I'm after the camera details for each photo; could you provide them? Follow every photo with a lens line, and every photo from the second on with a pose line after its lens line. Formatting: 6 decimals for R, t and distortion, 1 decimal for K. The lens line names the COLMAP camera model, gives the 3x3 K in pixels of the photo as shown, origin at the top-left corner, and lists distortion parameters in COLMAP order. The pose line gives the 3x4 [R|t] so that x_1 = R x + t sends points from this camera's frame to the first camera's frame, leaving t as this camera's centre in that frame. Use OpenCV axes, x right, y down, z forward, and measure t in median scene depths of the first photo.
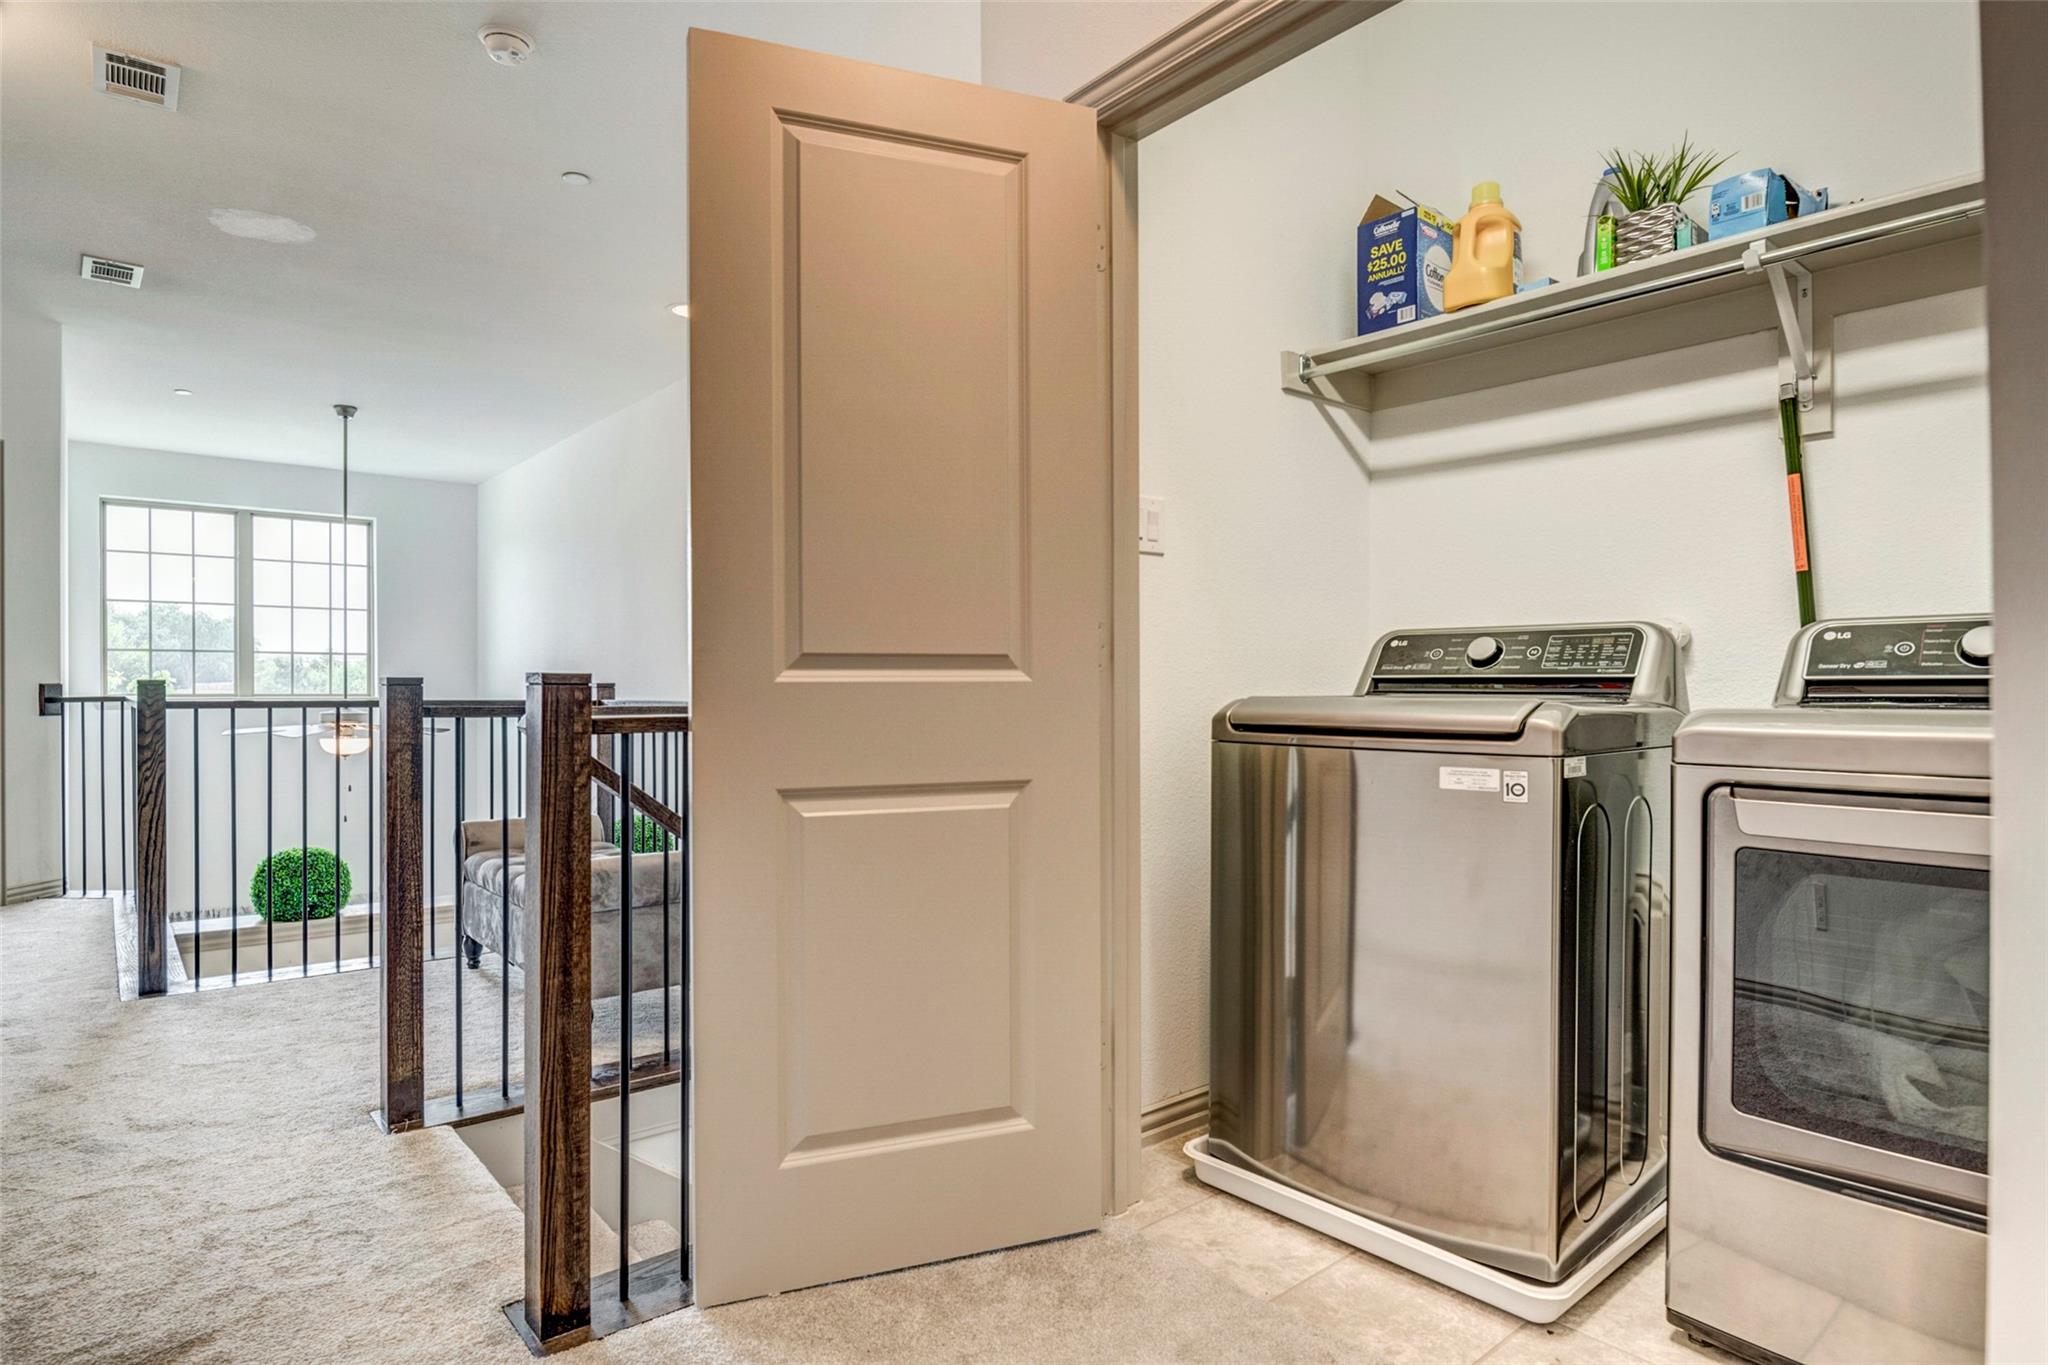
lens RADIAL K [[1125.6, 0, 1025.1], [0, 1125.6, 690.6], [0, 0, 1]] dist [-0.010622, -0.004522]
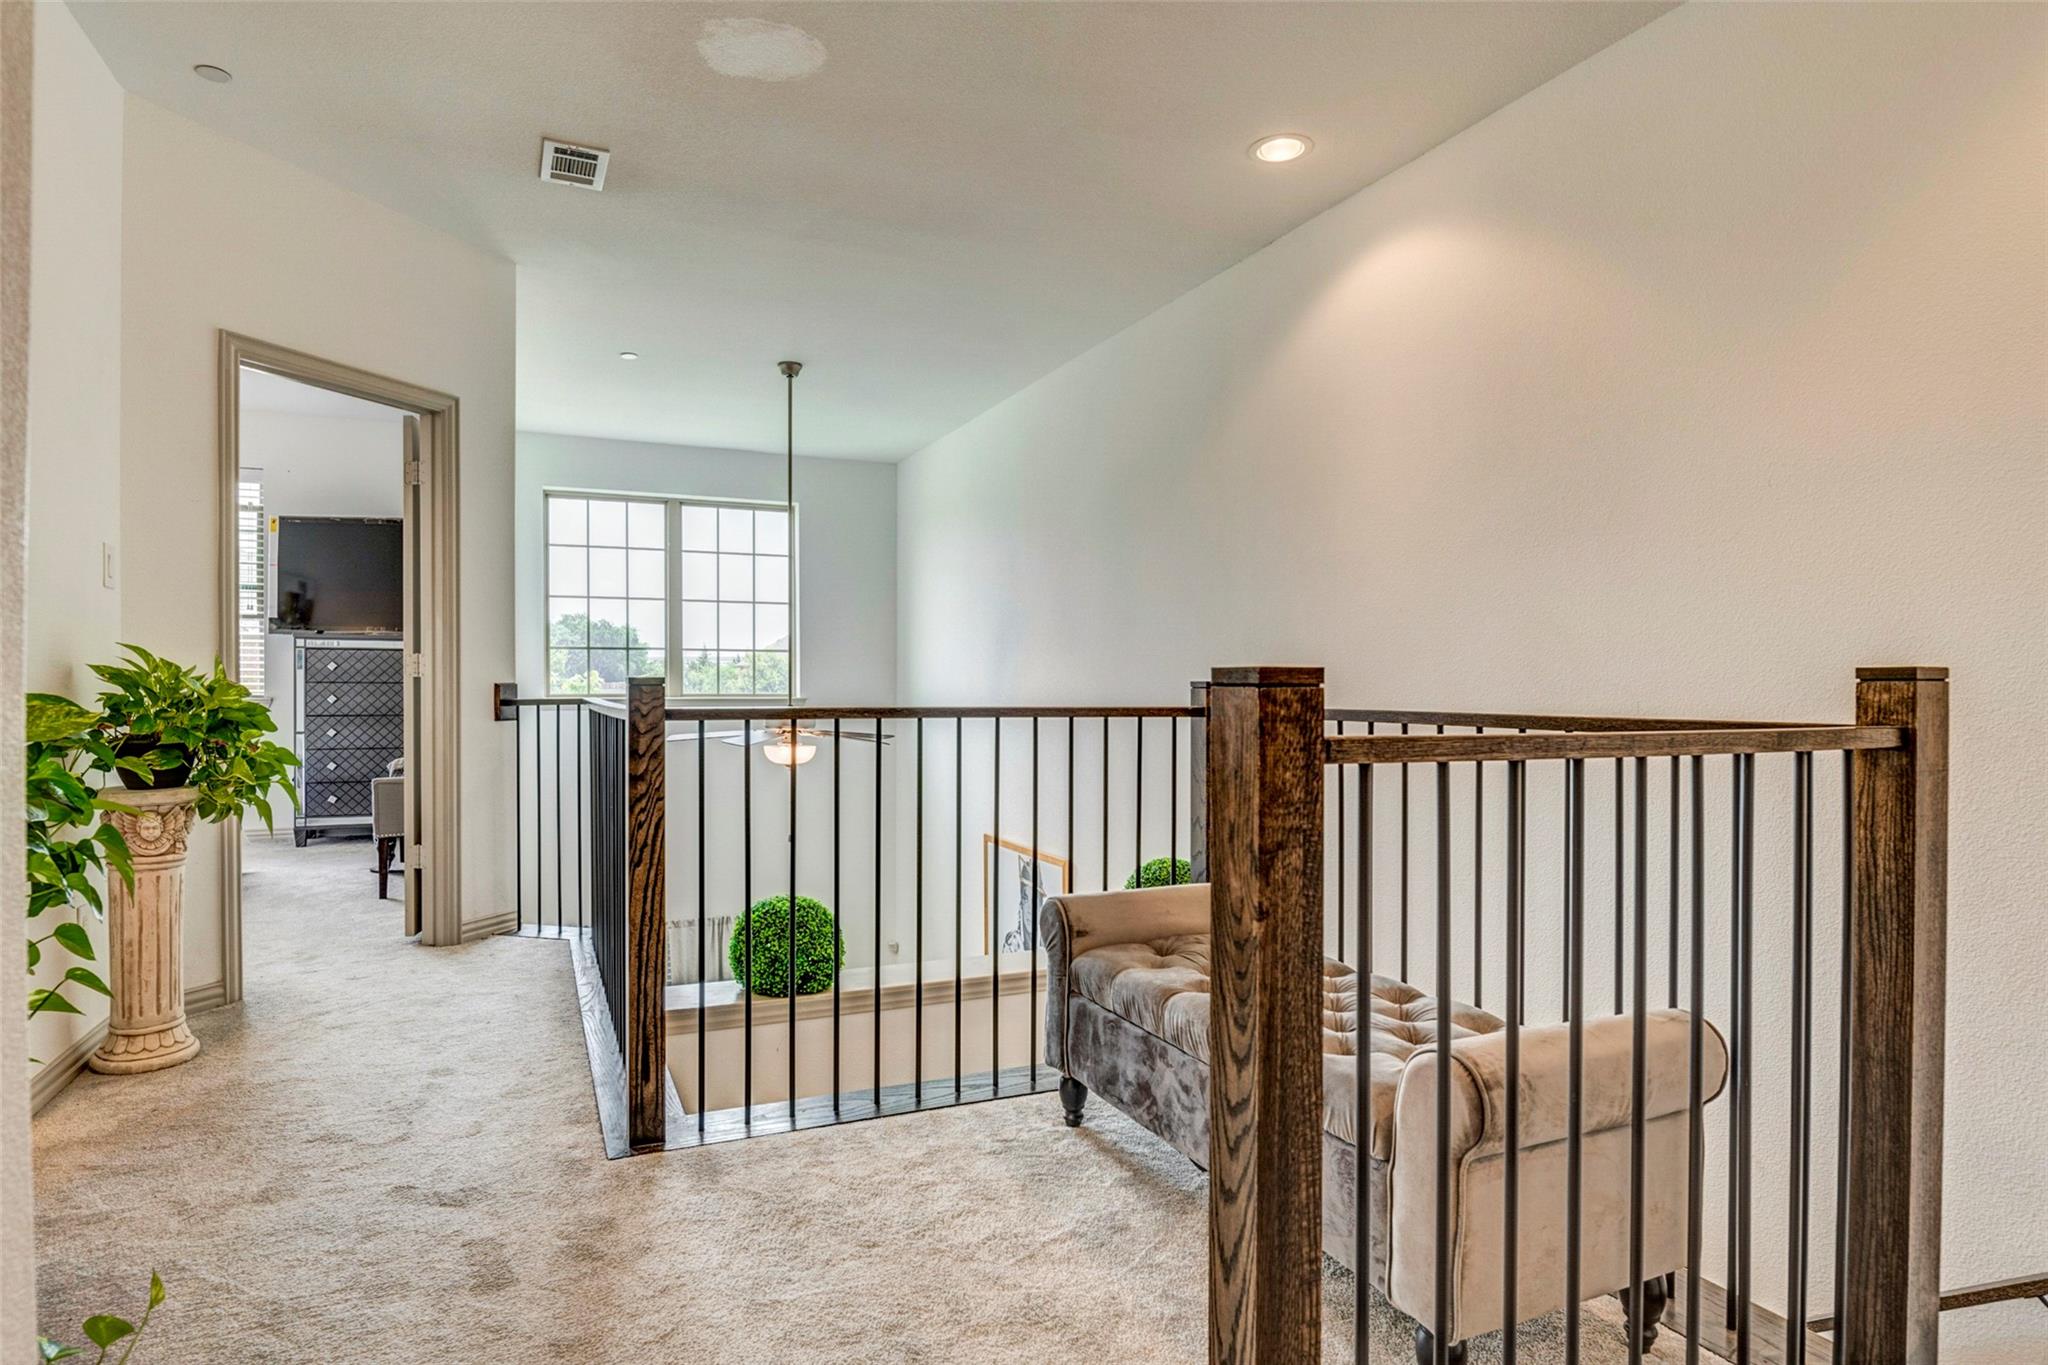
lens RADIAL K [[1125.6, 0, 1023.4], [0, 1125.6, 686.0], [0, 0, 1]] dist [-0.010622, -0.004522]
pose [[0.961972, -0.001369, -0.273144, -0.271265], [0.000671, 0.999996, -0.002651, -0.001776], [0.273146, 0.002367, 0.961970, 0.294077]]
